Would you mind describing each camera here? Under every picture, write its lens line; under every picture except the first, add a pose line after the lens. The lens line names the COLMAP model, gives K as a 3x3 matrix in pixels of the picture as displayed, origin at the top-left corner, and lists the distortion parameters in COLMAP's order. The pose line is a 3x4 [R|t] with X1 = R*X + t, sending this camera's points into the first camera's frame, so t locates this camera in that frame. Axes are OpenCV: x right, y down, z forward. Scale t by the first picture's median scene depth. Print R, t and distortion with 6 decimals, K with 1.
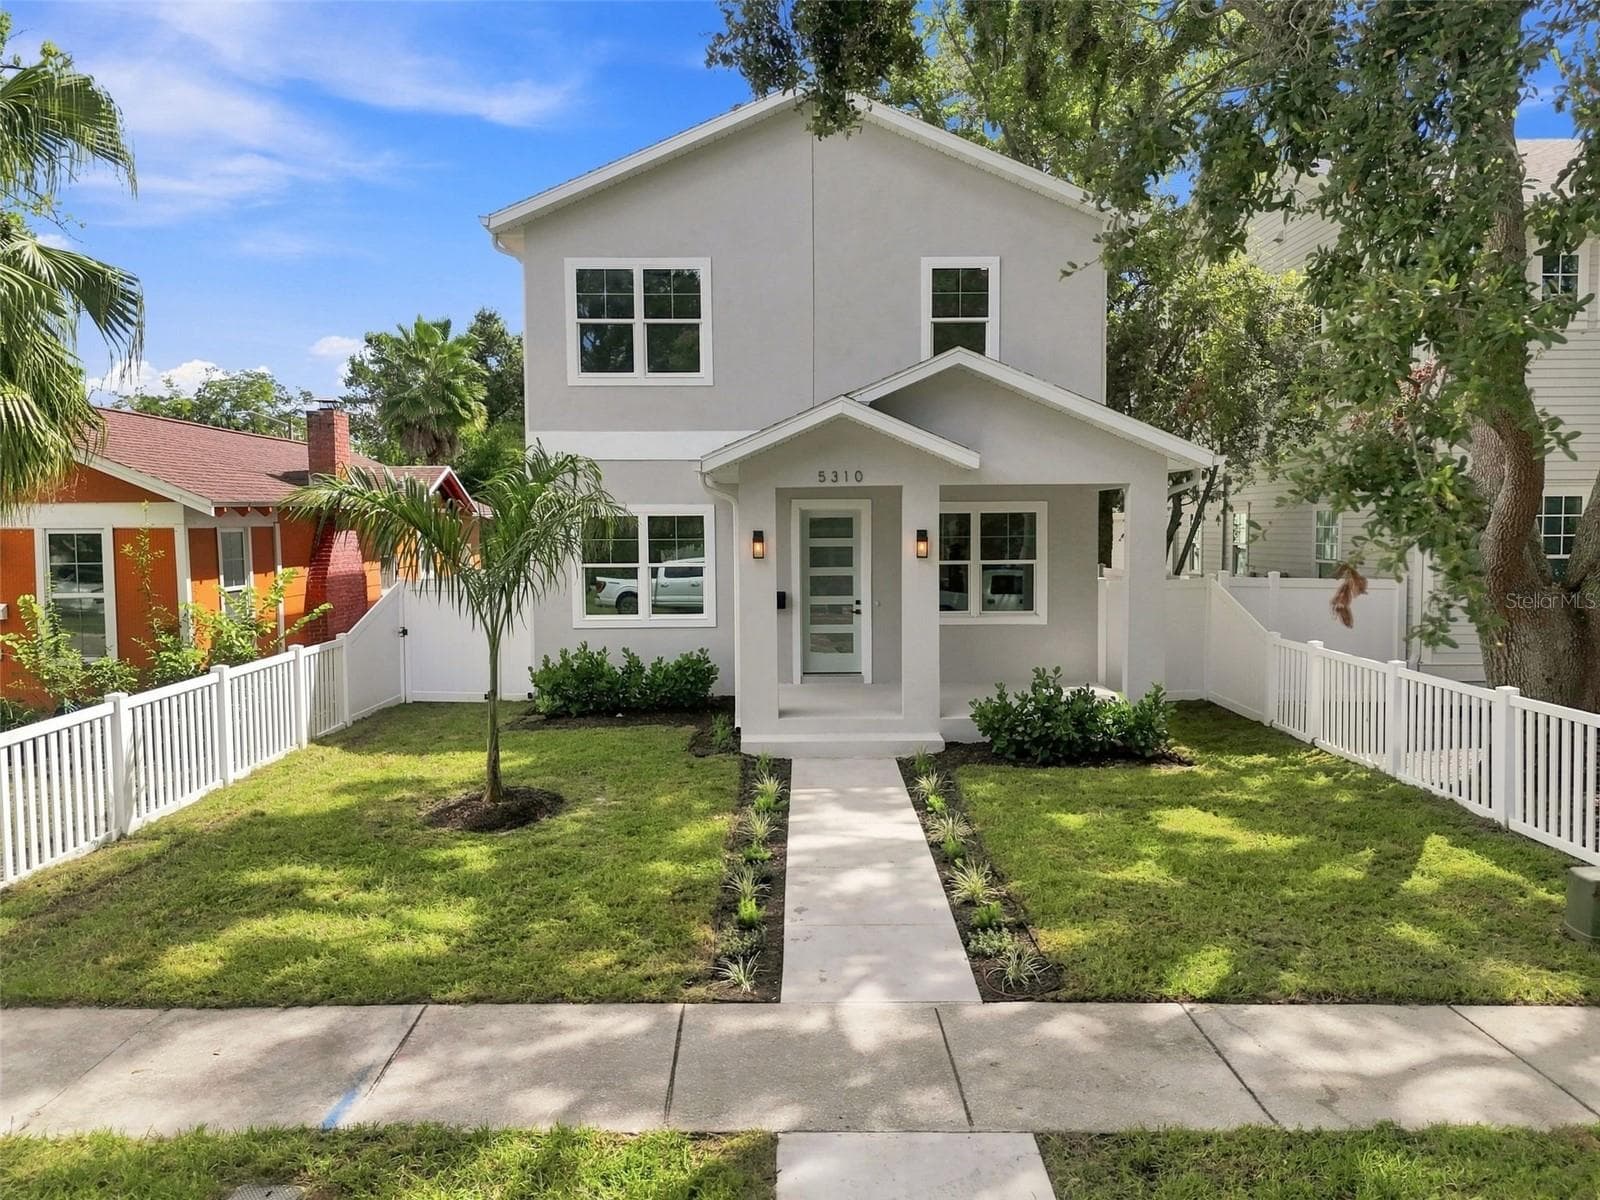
lens RADIAL K [[1196.3, 0, 791.2], [0, 1196.3, 606.8], [0, 0, 1]] dist [0.085293, -0.087953]
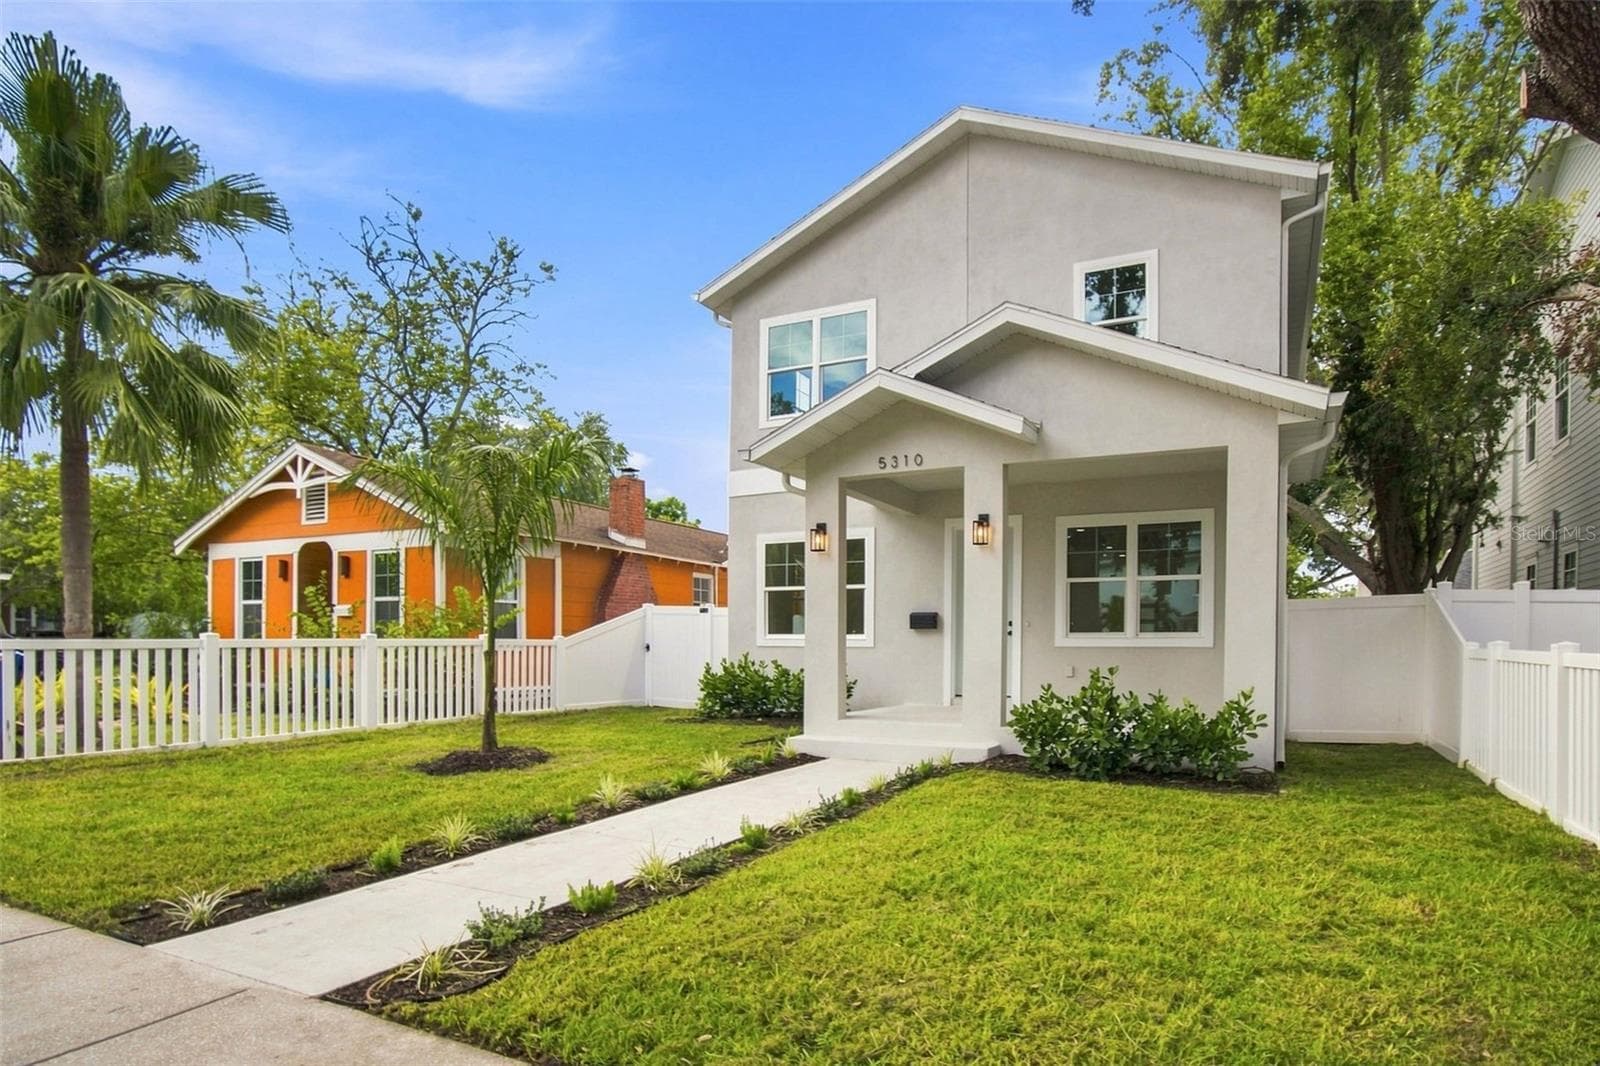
lens RADIAL K [[885.1, 0, 829.0], [0, 885.1, 673.9], [0, 0, 1]] dist [-0.025606, 0.015451]
pose [[0.888988, 0.028919, -0.457016, 0.331536], [-0.046515, 0.998545, -0.027296, 0.083120], [0.455561, 0.045524, 0.889040, 0.374698]]
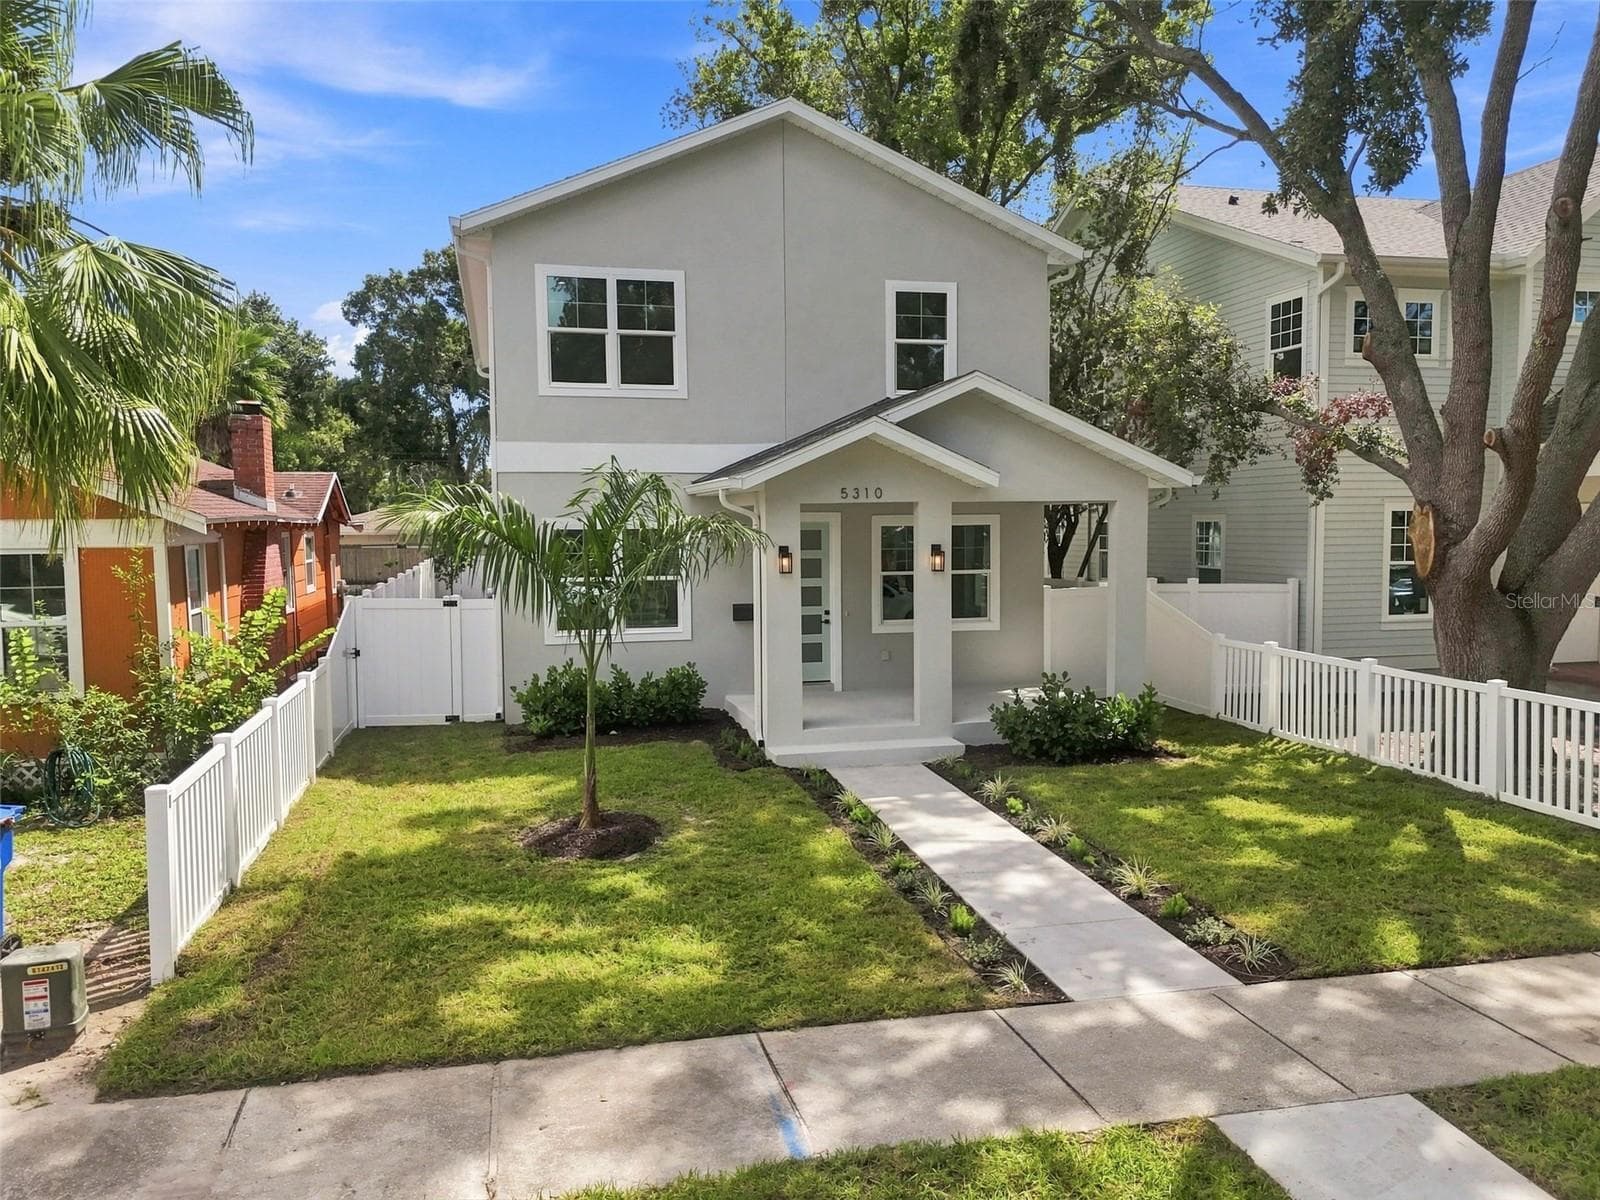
lens RADIAL K [[1196.3, 0, 796.8], [0, 1196.3, 613.2], [0, 0, 1]] dist [0.085293, -0.087953]
pose [[0.973423, -0.018383, 0.228275, -0.262640], [0.017034, 0.999824, 0.007882, -0.015276], [-0.228379, -0.003784, 0.973565, 0.007558]]
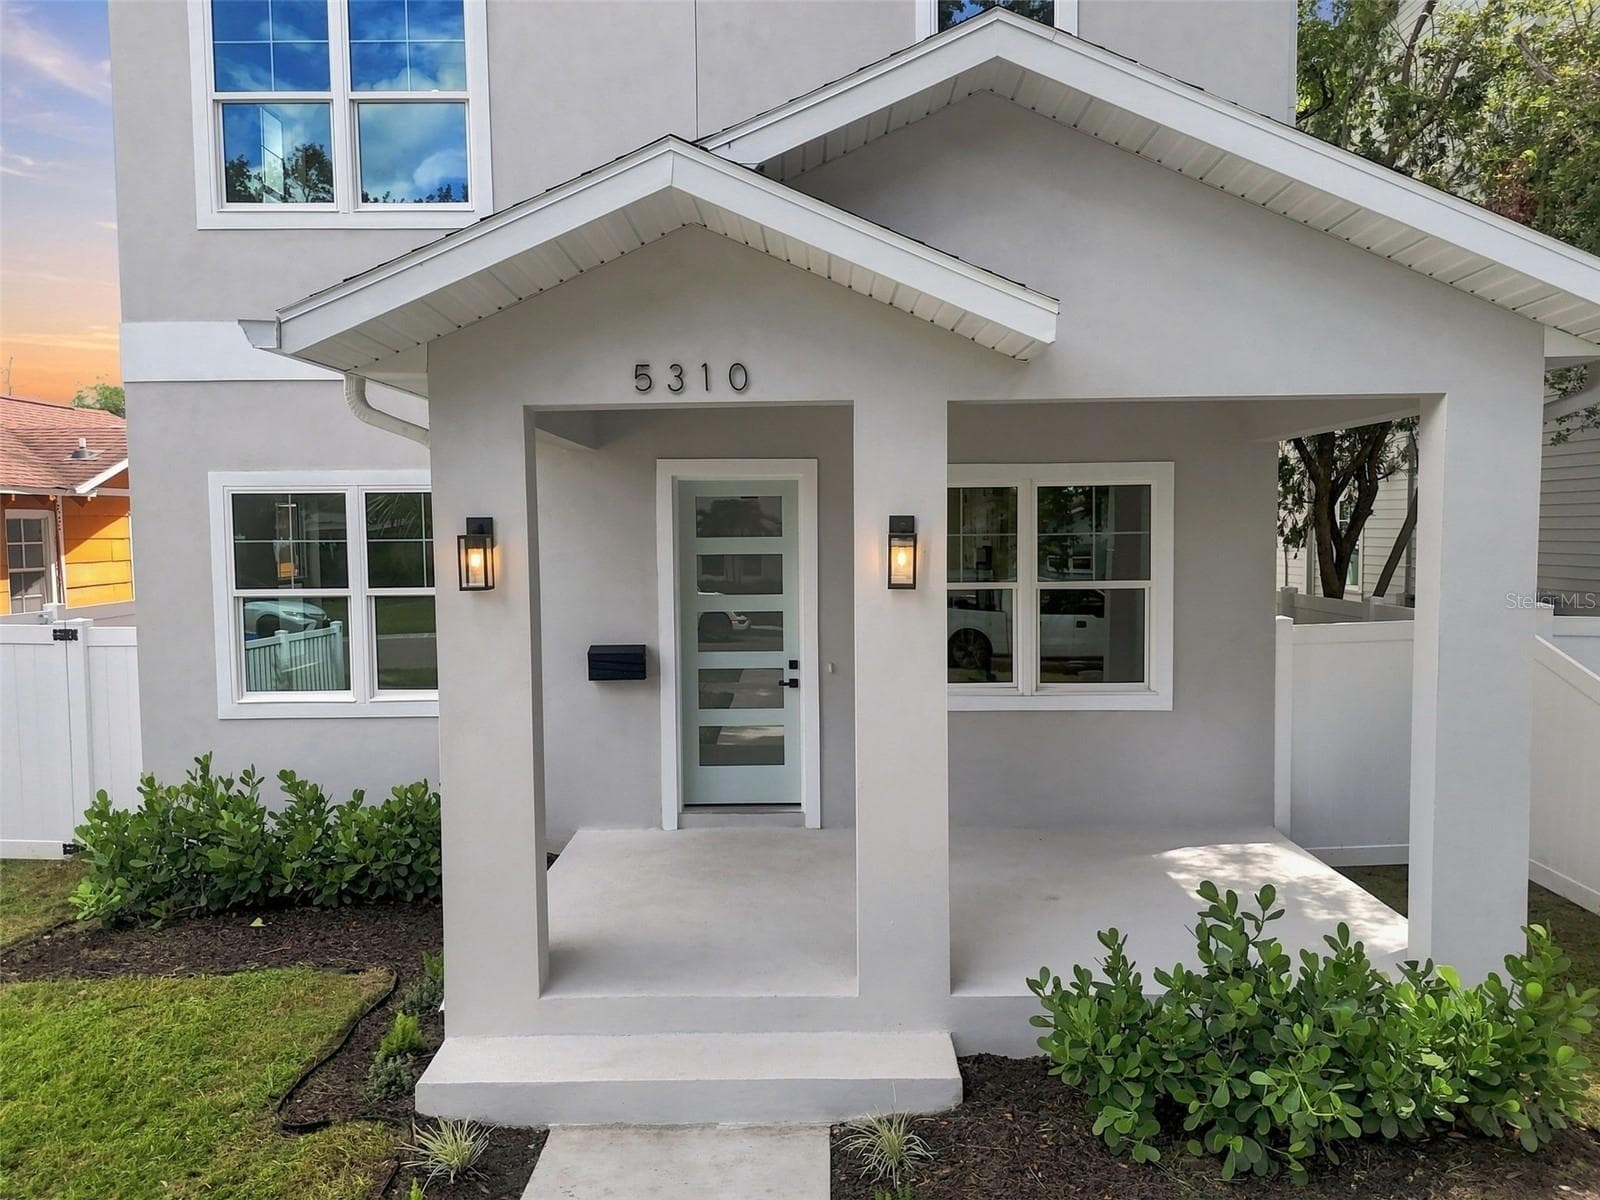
lens RADIAL K [[1196.3, 0, 795.7], [0, 1196.3, 599.7], [0, 0, 1]] dist [0.085293, -0.087953]
pose [[0.999830, -0.000832, -0.018396, 0.086189], [0.000723, 0.999982, -0.005926, -0.036143], [0.018400, 0.005912, 0.999813, 0.639439]]
